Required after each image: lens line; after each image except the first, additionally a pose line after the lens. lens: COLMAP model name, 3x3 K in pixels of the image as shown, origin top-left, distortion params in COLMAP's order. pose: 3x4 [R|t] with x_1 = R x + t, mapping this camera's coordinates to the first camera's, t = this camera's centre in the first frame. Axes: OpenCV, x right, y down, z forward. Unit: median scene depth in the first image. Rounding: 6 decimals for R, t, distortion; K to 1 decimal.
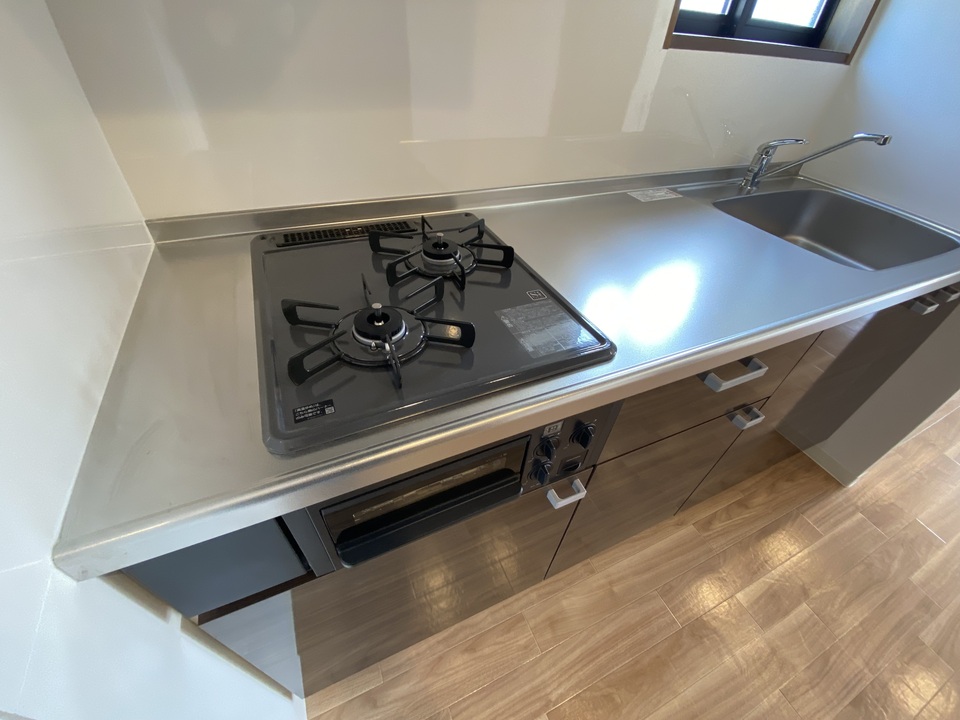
lens RADIAL K [[395.8, 0, 481.4], [0, 395.8, 359.9], [0, 0, 1]] dist [-0.000304, -0.011946]
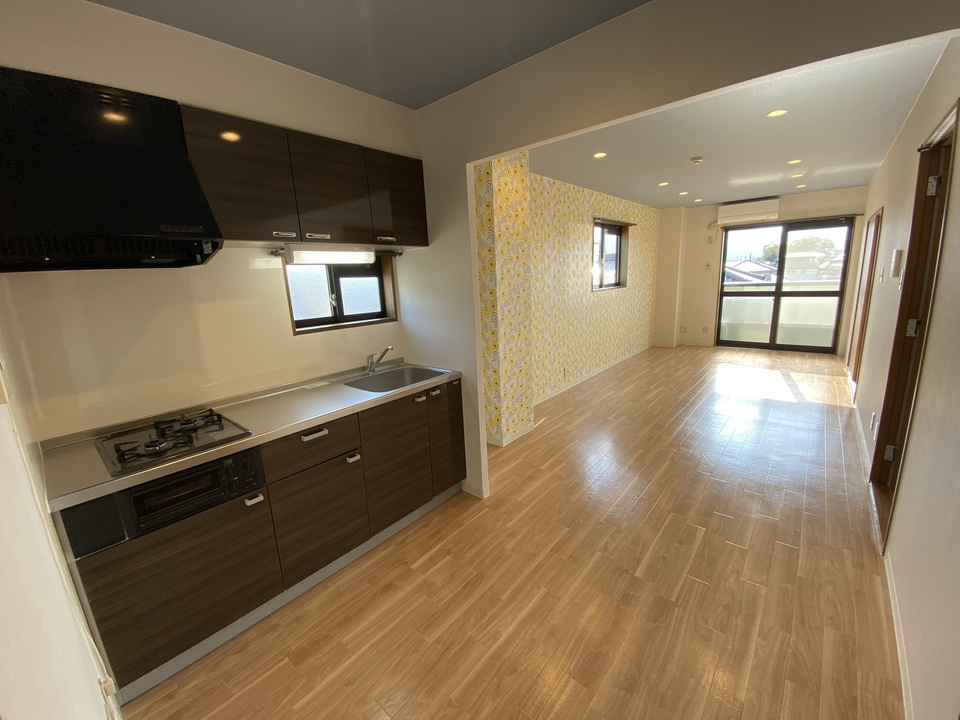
lens RADIAL K [[391.8, 0, 477.6], [0, 391.8, 360.6], [0, 0, 1]] dist [0.023780, -0.022366]
pose [[0.900968, -0.190371, 0.389893, 0.461844], [0.354074, 0.841964, -0.407097, 0.754496], [-0.250776, 0.504832, 0.825988, -1.228199]]
